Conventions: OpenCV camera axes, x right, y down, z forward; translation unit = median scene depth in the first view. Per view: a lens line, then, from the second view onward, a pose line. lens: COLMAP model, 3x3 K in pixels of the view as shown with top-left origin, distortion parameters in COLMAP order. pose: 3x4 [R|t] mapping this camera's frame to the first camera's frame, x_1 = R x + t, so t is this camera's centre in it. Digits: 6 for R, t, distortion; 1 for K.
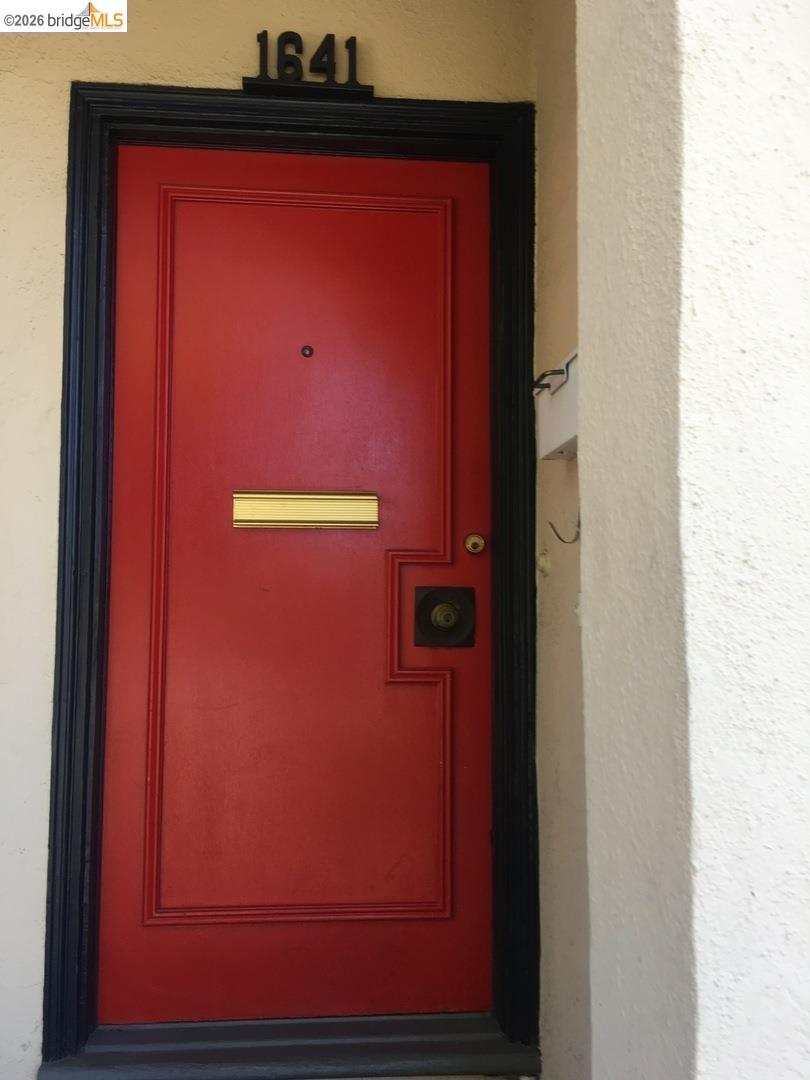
lens RADIAL K [[938.4, 0, 398.5], [0, 938.4, 532.9], [0, 0, 1]] dist [0.089497, -0.130034]
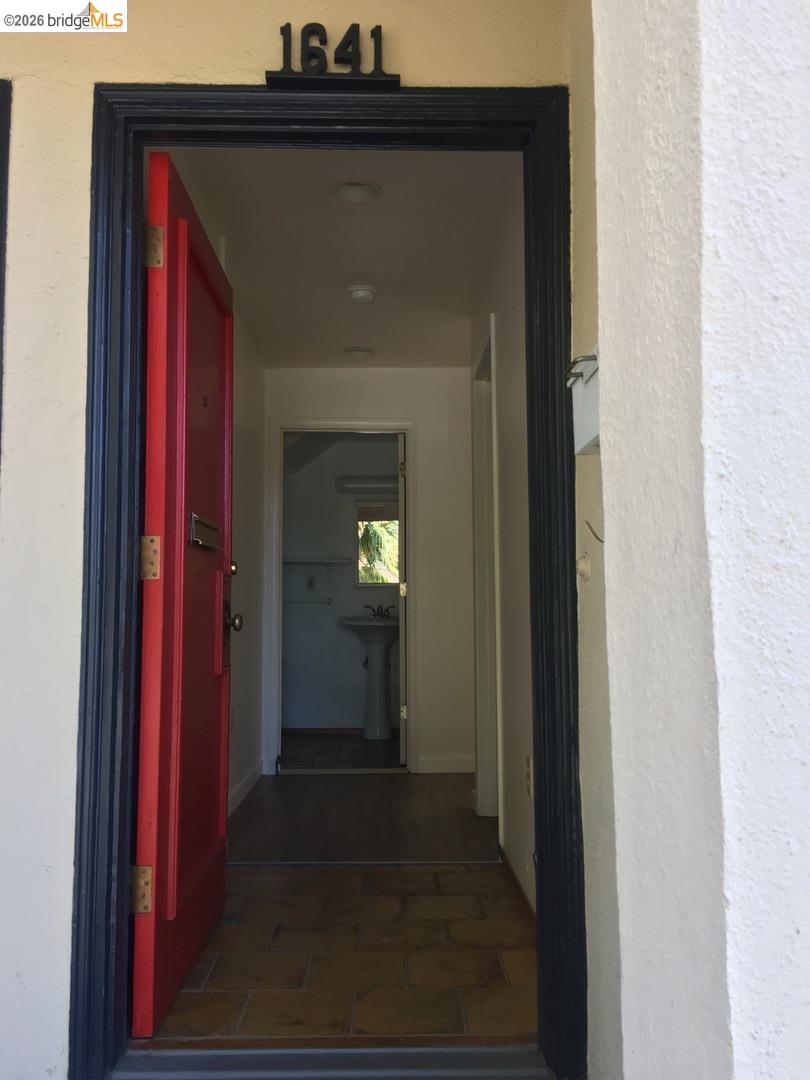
lens RADIAL K [[938.4, 0, 398.5], [0, 938.4, 532.9], [0, 0, 1]] dist [0.089497, -0.130034]
pose [[0.998057, -0.010668, -0.061388, 0.063867], [0.009539, 0.999780, -0.018656, 0.031504], [0.061573, 0.018034, 0.997940, 0.106642]]
